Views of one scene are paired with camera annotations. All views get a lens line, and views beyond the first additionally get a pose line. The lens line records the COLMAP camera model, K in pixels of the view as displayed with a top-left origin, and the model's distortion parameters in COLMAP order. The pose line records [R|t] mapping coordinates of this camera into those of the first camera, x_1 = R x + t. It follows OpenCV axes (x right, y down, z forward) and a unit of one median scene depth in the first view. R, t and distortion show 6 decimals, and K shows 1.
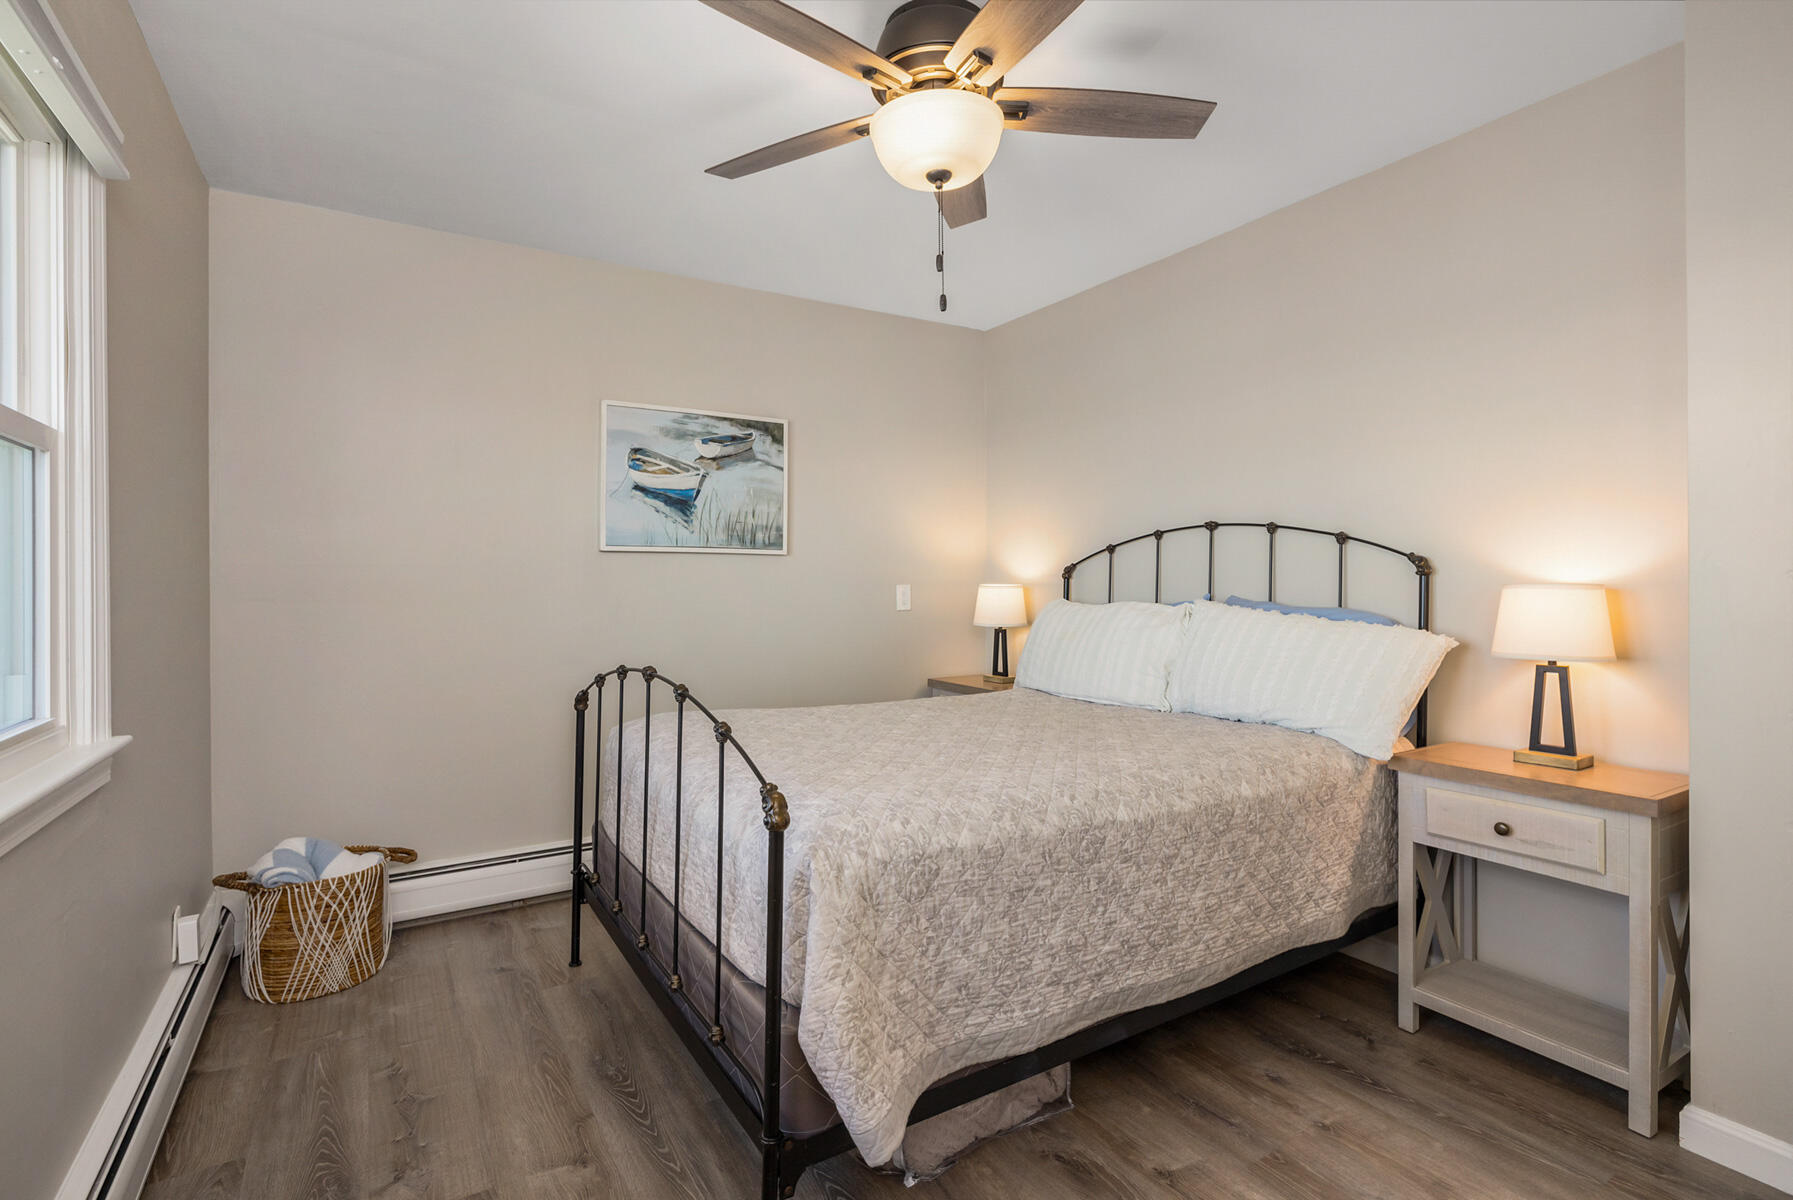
lens RADIAL K [[851.7, 0, 894.5], [0, 851.7, 592.1], [0, 0, 1]] dist [-0.012159, -0.000032]
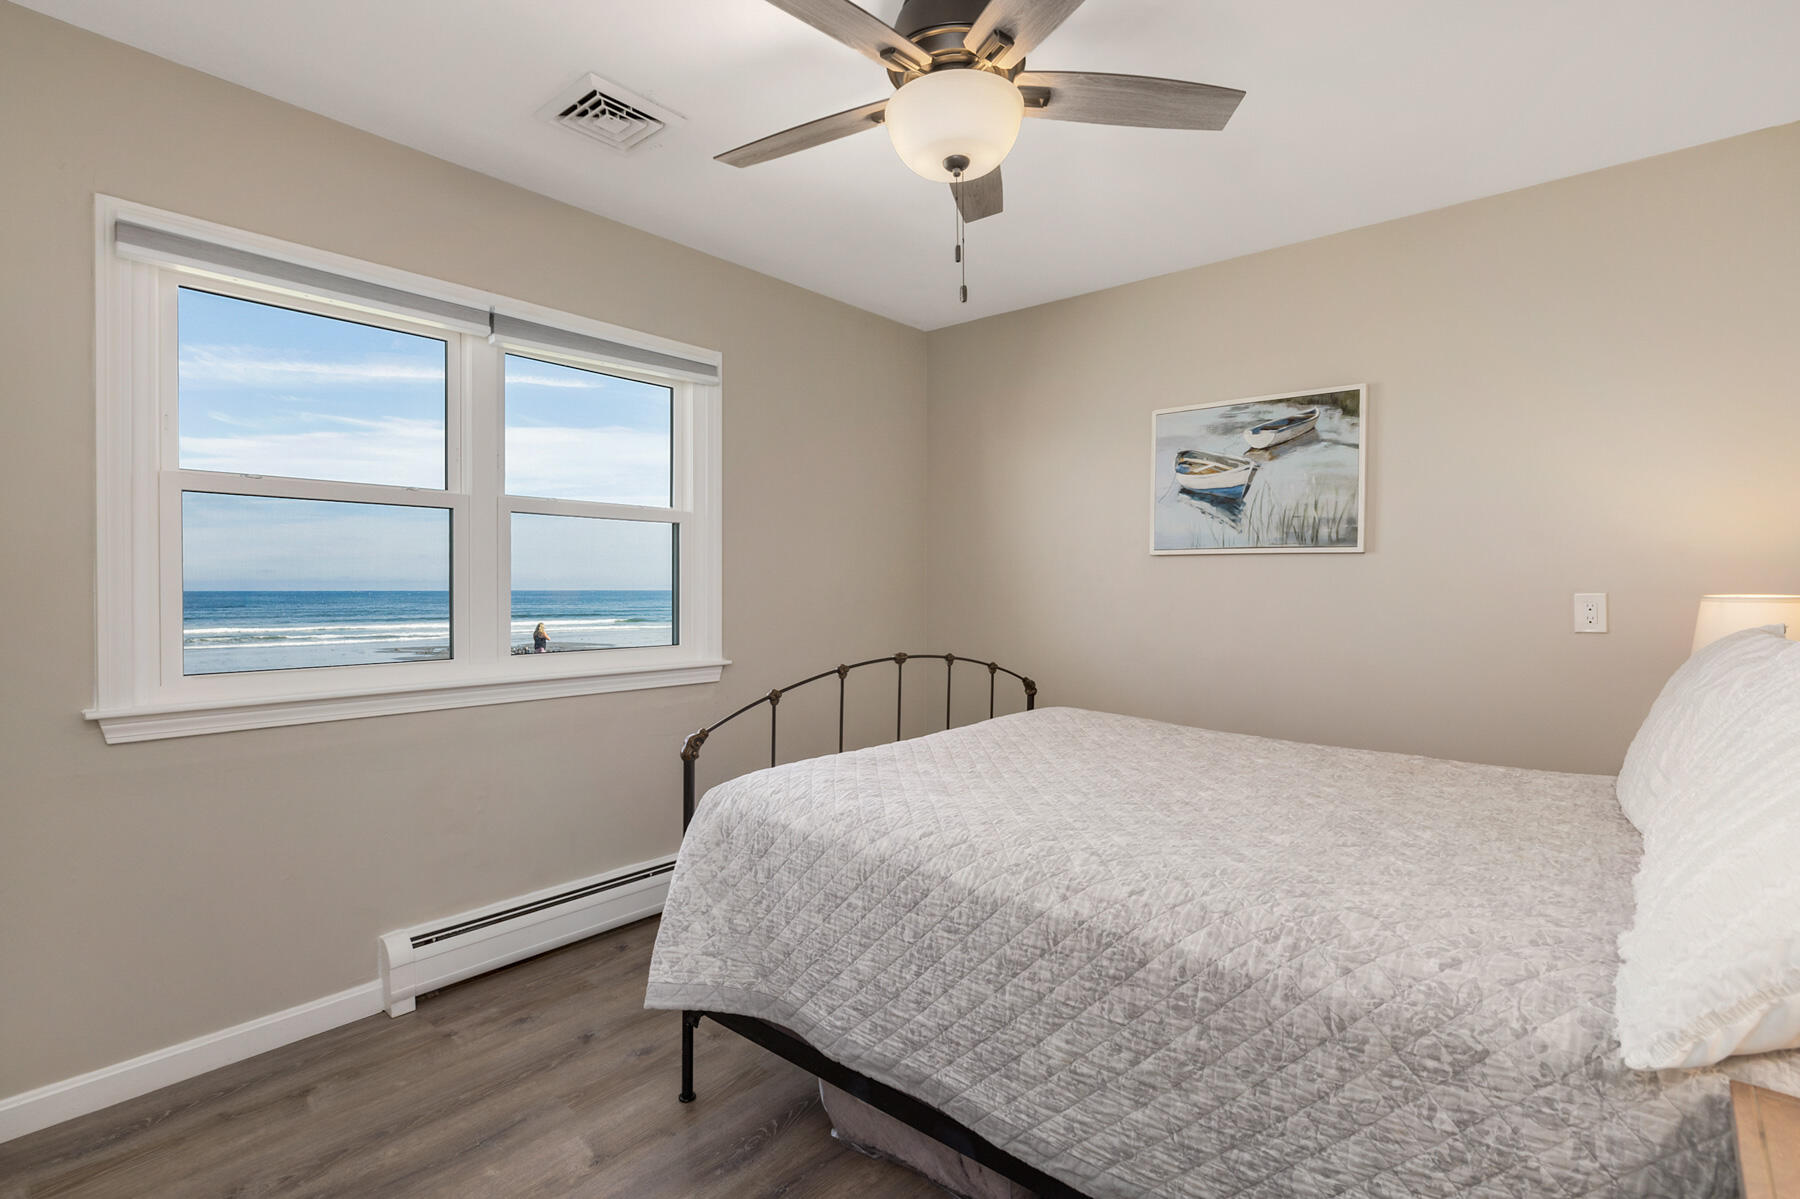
lens RADIAL K [[855.0, 0, 895.6], [0, 855.0, 593.9], [0, 0, 1]] dist [-0.012159, -0.000032]
pose [[0.303583, 0.016963, -0.952654, 0.545995], [-0.015271, 0.999800, 0.012937, -0.009458], [0.952683, 0.010620, 0.303781, 0.369103]]
